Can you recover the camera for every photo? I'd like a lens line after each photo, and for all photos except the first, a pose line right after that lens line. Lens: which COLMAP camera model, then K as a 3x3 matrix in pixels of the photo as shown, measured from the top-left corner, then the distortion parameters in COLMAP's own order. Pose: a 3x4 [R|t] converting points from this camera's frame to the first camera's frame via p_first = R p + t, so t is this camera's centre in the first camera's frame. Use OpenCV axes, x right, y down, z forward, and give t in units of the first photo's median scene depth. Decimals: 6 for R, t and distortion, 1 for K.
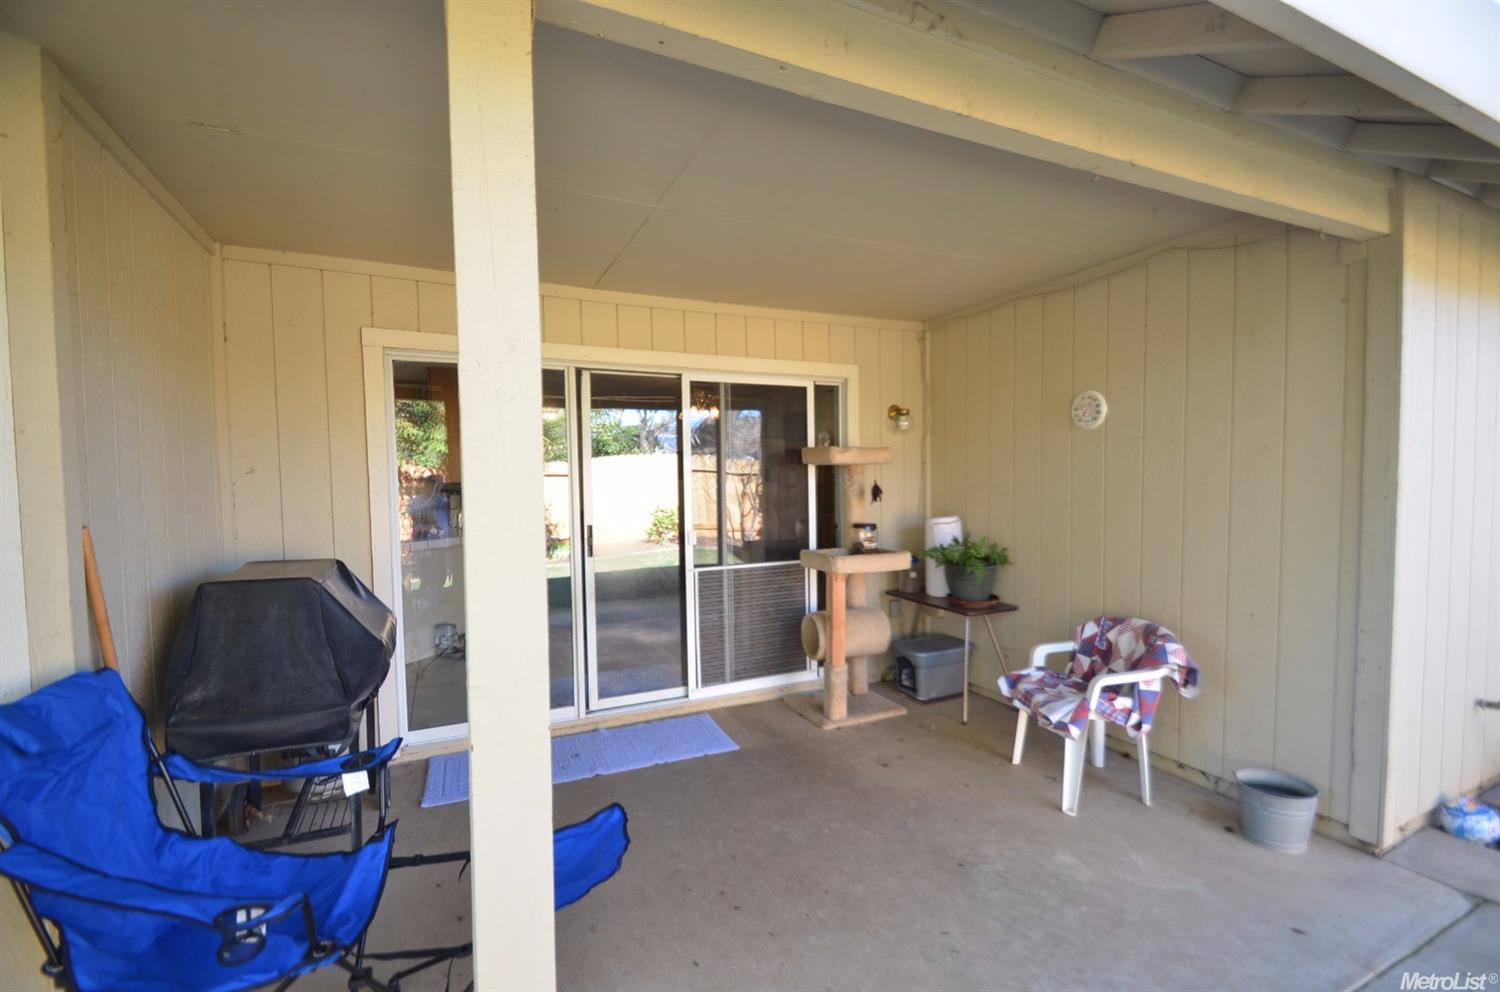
lens RADIAL K [[659.7, 0, 752.3], [0, 659.7, 498.6], [0, 0, 1]] dist [-0.003360, -0.004074]
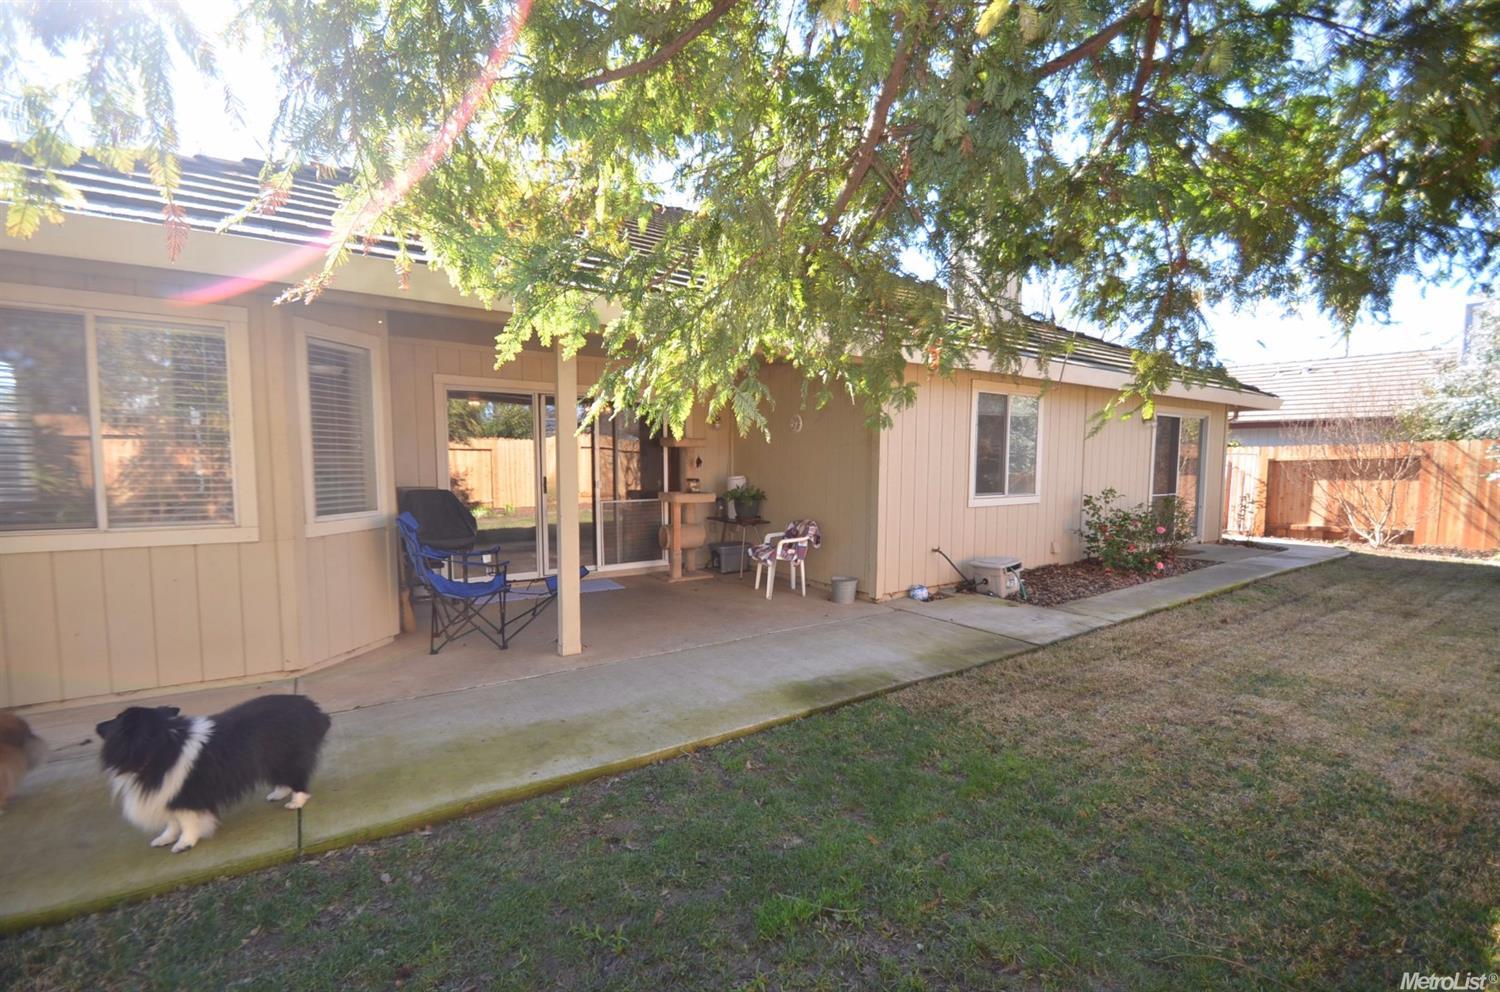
lens RADIAL K [[659.7, 0, 746.5], [0, 659.7, 495.3], [0, 0, 1]] dist [-0.003360, -0.004074]
pose [[0.986360, 0.006548, 0.164472, 0.011089], [-0.011170, 0.999568, 0.027194, 0.033112], [-0.164223, -0.028661, 0.986007, -0.888917]]
